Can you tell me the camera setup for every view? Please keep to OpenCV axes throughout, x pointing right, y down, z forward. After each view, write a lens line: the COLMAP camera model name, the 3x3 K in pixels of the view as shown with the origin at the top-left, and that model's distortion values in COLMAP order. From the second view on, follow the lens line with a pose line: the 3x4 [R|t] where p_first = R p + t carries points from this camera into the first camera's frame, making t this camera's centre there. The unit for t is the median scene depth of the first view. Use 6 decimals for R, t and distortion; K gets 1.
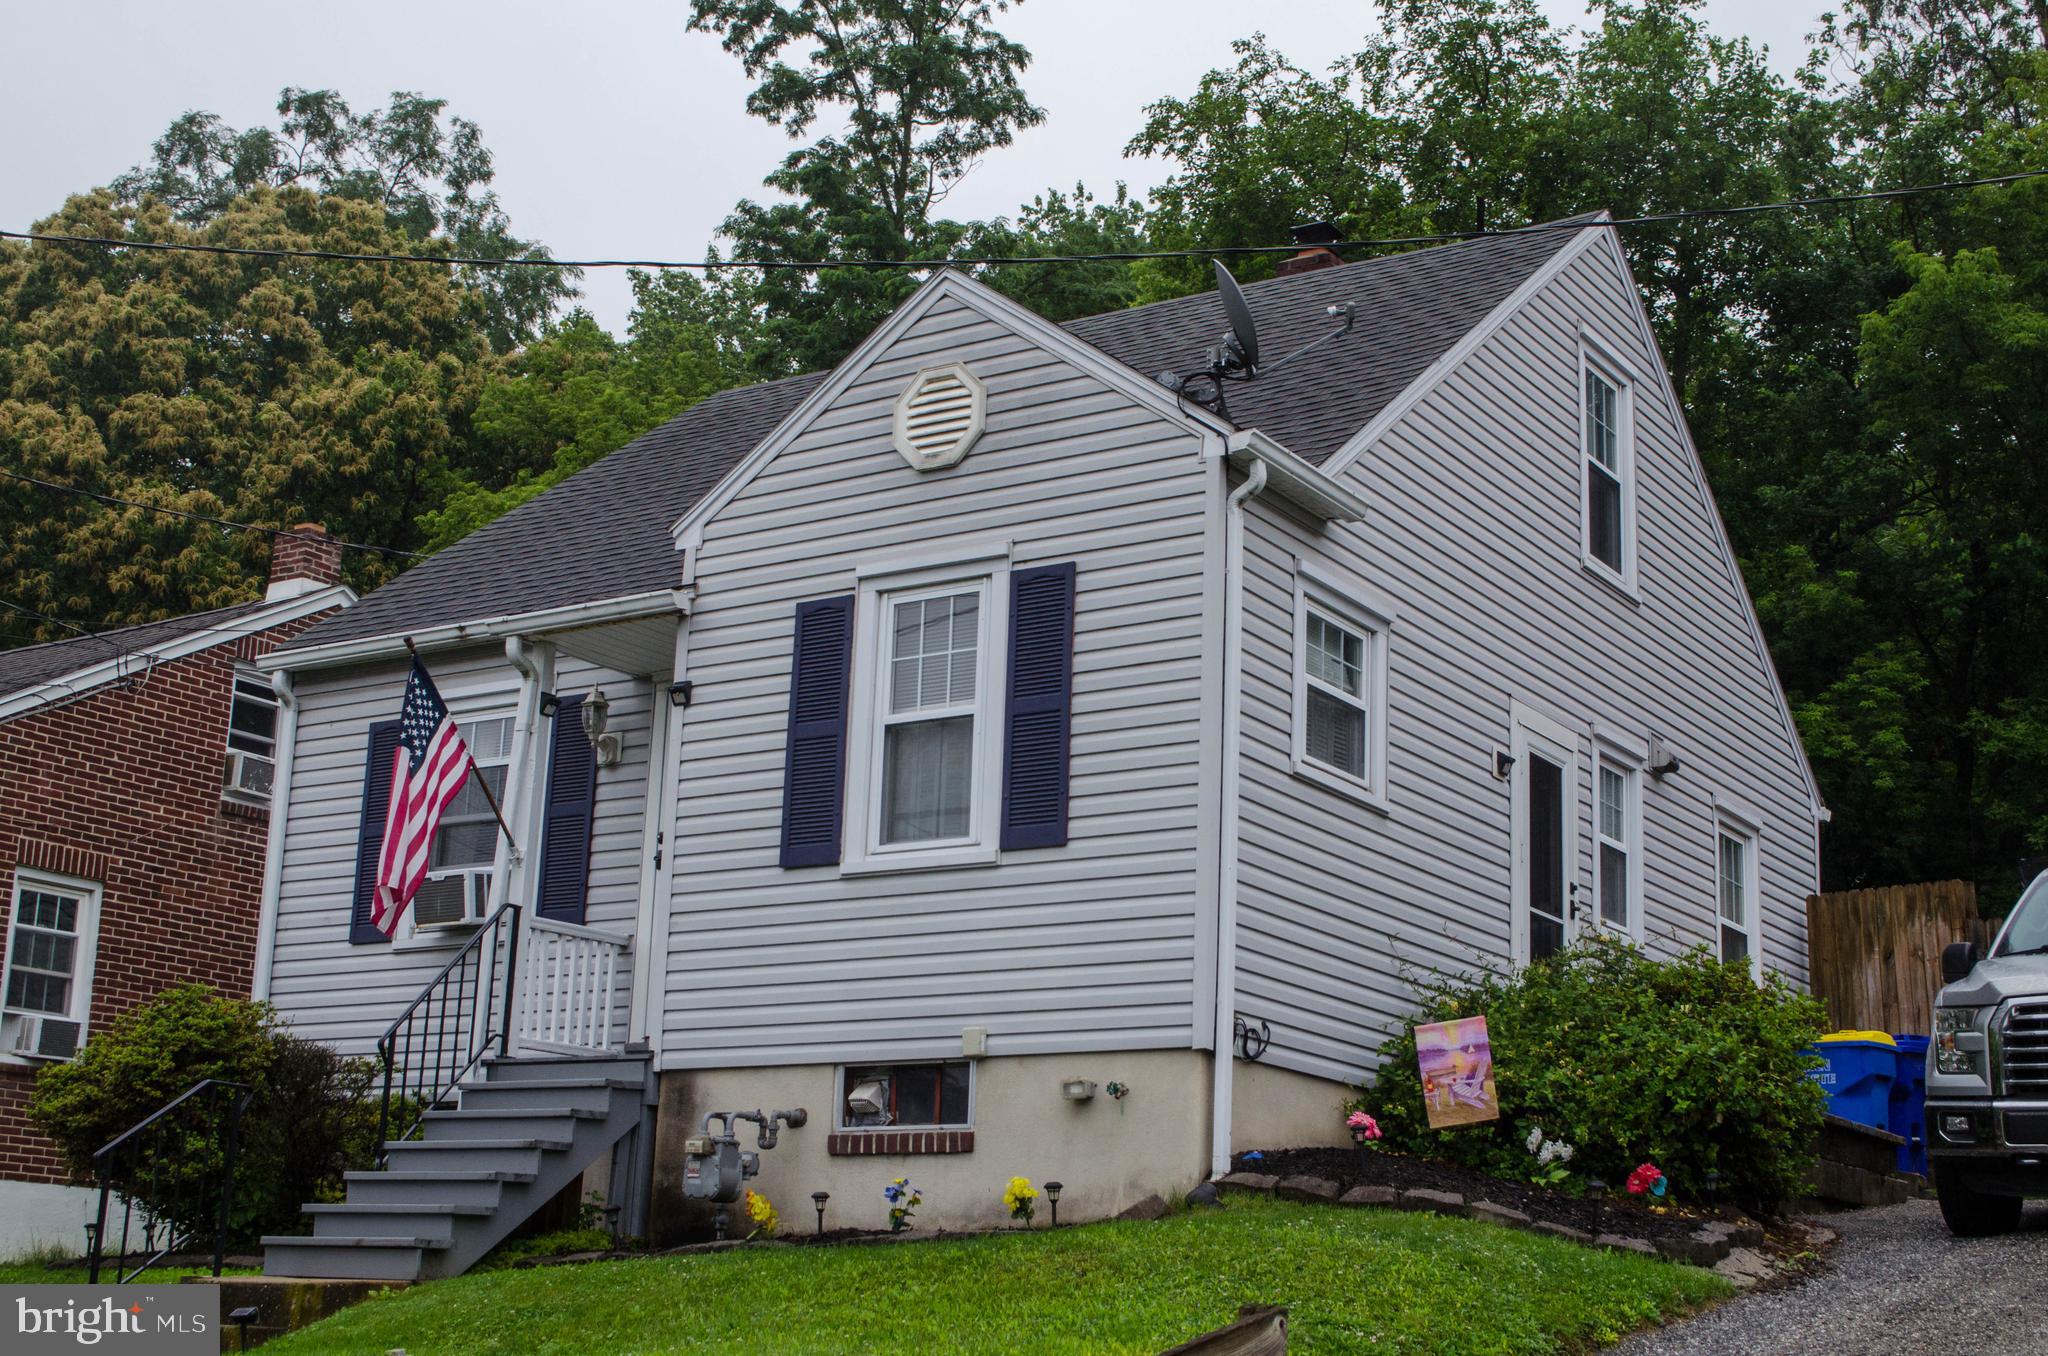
lens RADIAL K [[2795.4, 0, 1035.6], [0, 2795.4, 647.4], [0, 0, 1]] dist [-0.059236, 0.122165]
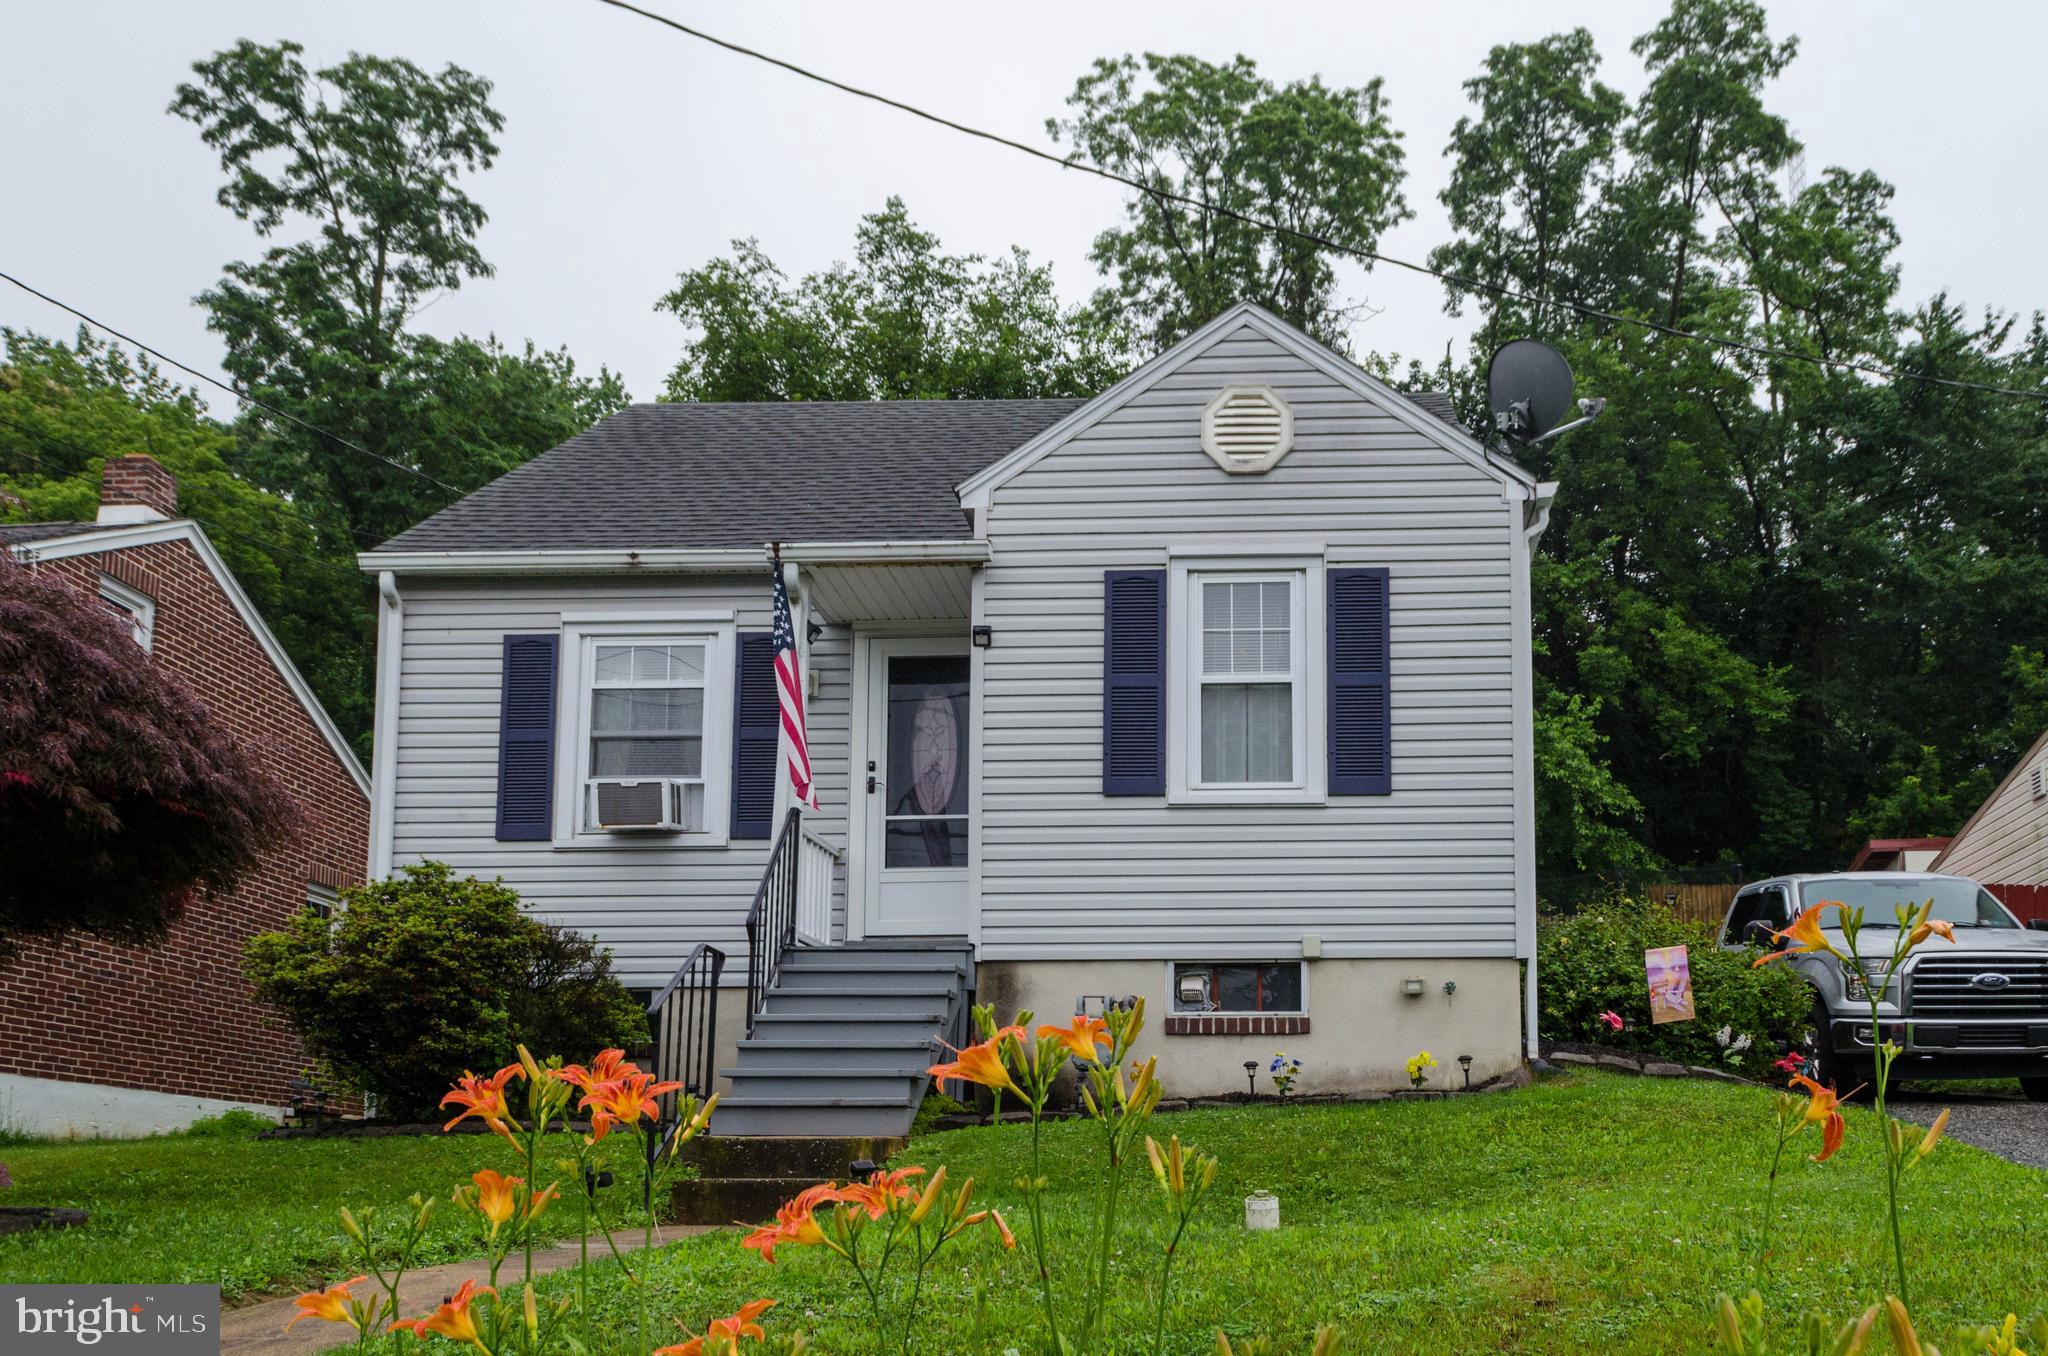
lens RADIAL K [[1737.9, 0, 1264.8], [0, 1737.9, 1063.1], [0, 0, 1]] dist [0.003982, -0.005628]
pose [[0.850695, 0.016863, 0.525389, -0.372288], [-0.104324, 0.985020, 0.137303, 0.073556], [-0.515204, -0.171613, 0.839711, 0.291732]]
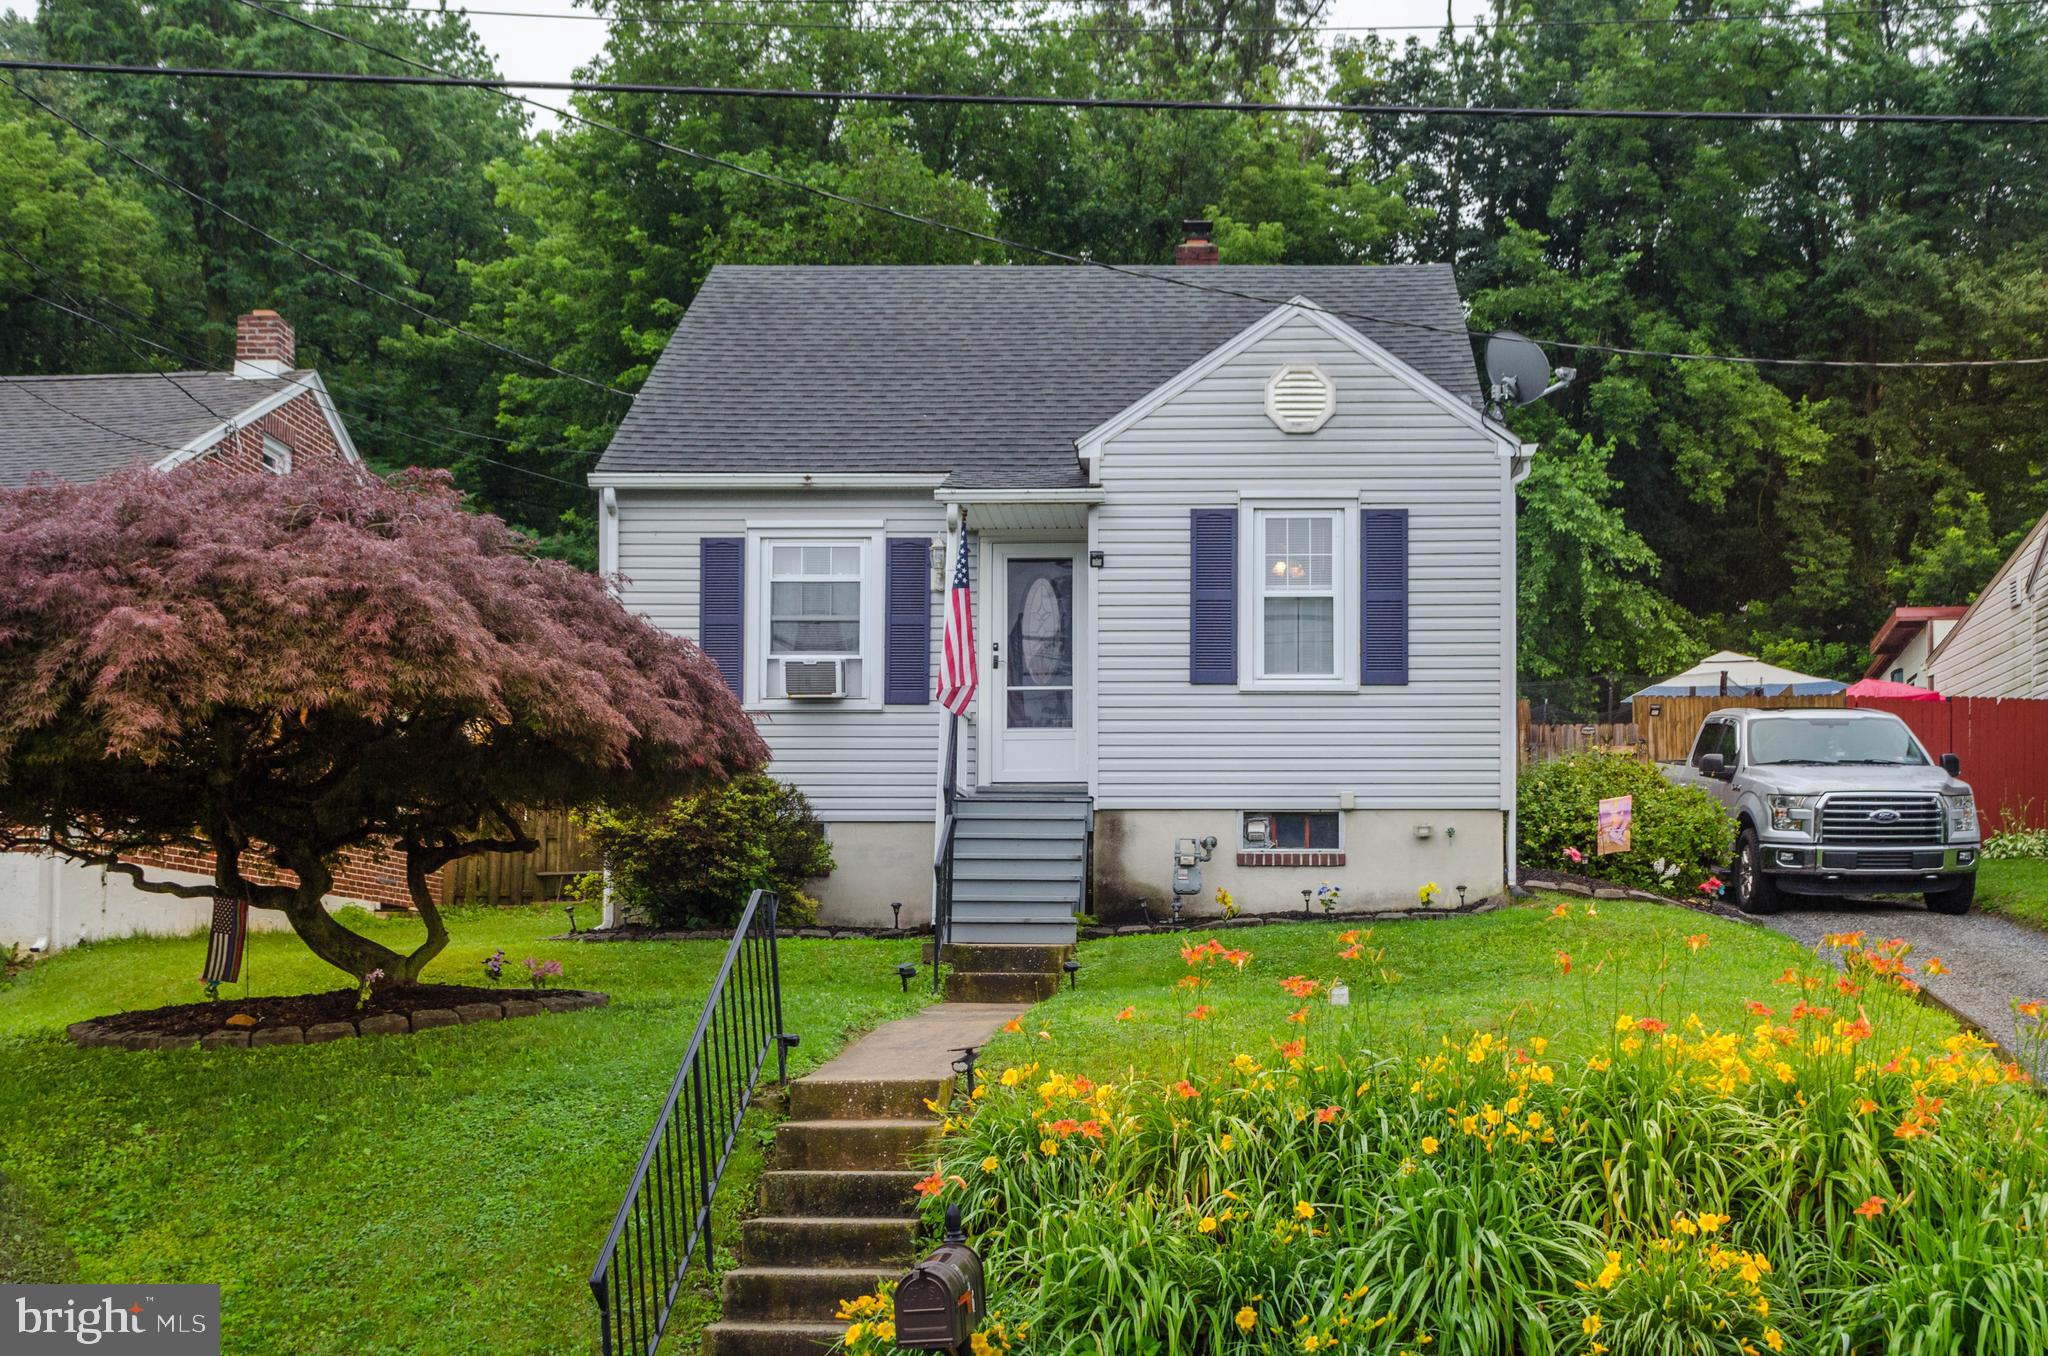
lens RADIAL K [[2346.0, 0, 1194.2], [0, 2346.0, 977.3], [0, 0, 1]] dist [0.009630, -0.044133]
pose [[0.848880, -0.016975, 0.528312, -0.700229], [-0.109628, 0.972098, 0.207381, -0.029978], [-0.517092, -0.233960, 0.823334, -0.107578]]
